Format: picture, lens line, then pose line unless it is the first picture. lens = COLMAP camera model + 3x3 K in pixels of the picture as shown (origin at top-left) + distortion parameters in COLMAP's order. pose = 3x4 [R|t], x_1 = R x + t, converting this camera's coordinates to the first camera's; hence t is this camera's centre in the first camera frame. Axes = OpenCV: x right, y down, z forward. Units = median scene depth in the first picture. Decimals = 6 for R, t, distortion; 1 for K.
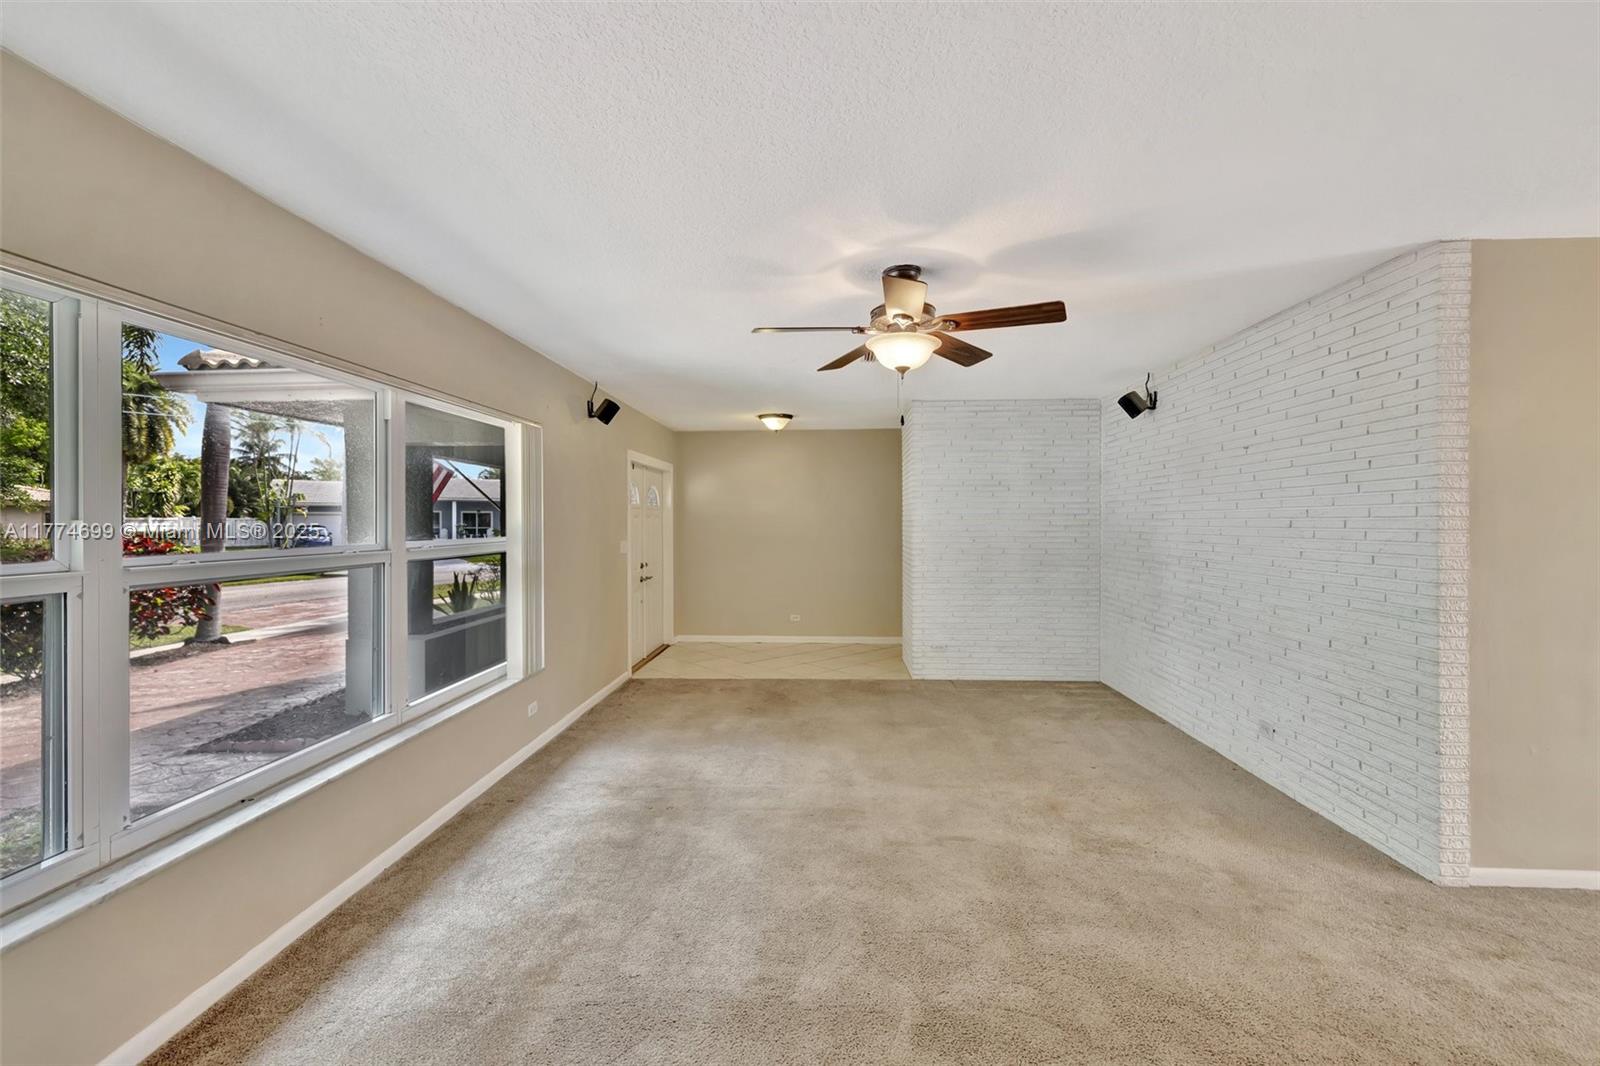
lens RADIAL K [[674.8, 0, 802.5], [0, 674.8, 518.1], [0, 0, 1]] dist [0.005974, -0.000443]
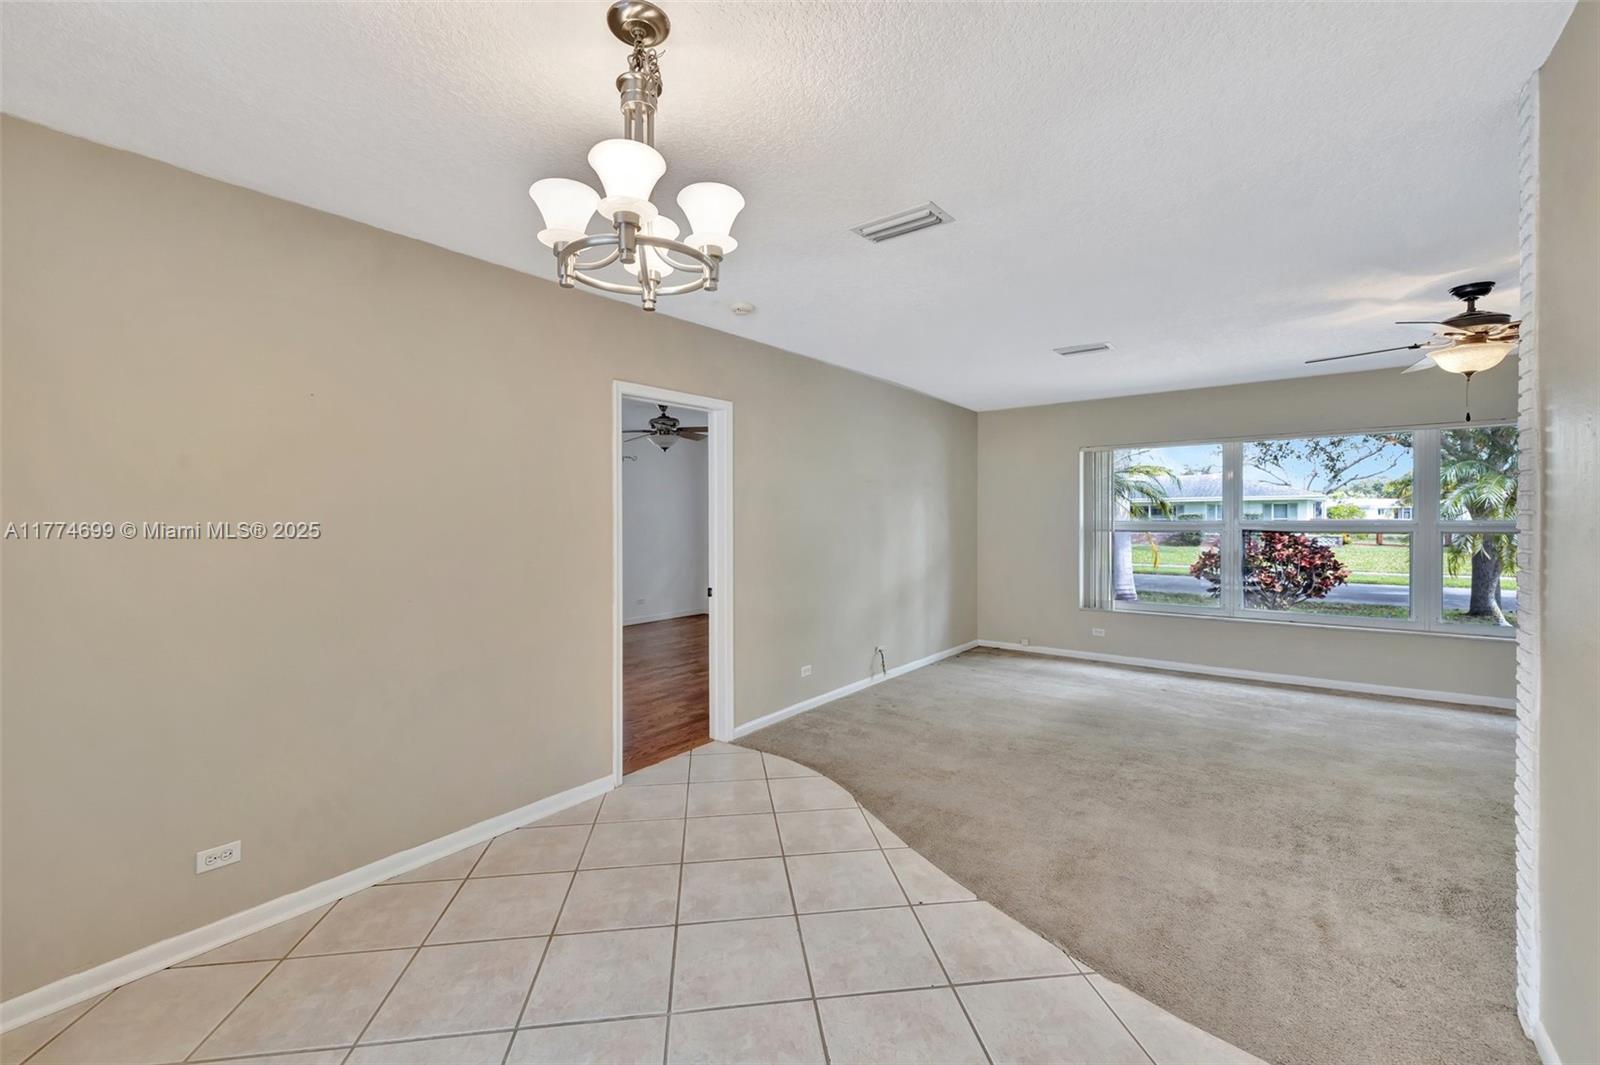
lens RADIAL K [[674.8, 0, 802.5], [0, 674.8, 517.6], [0, 0, 1]] dist [0.005974, -0.000443]
pose [[-0.568268, 0.009945, -0.822784, 1.655024], [0.010175, 0.999935, 0.005059, 0.009203], [0.822781, -0.005497, -0.568332, 0.682206]]
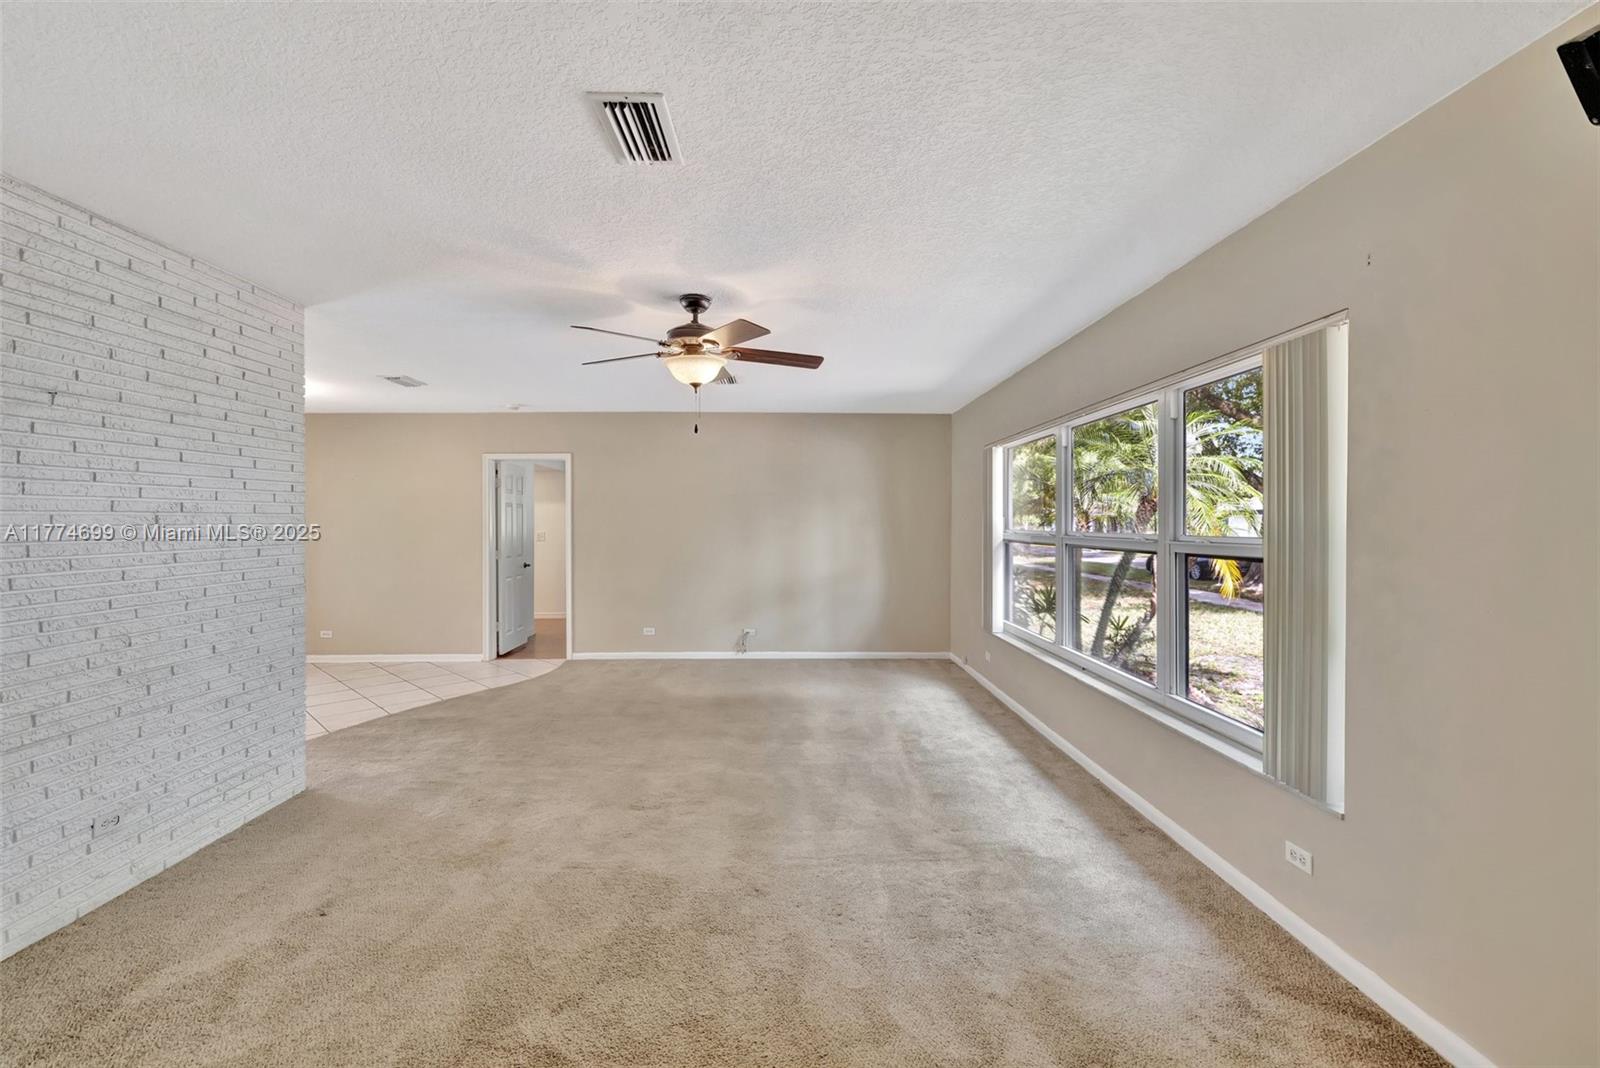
lens RADIAL K [[674.8, 0, 802.5], [0, 674.8, 519.1], [0, 0, 1]] dist [0.005974, -0.000443]
pose [[-0.997156, 0.003277, -0.075288, 0.049697], [0.003869, 0.999963, -0.007712, 0.018383], [0.075260, -0.007981, -0.997132, 2.052774]]
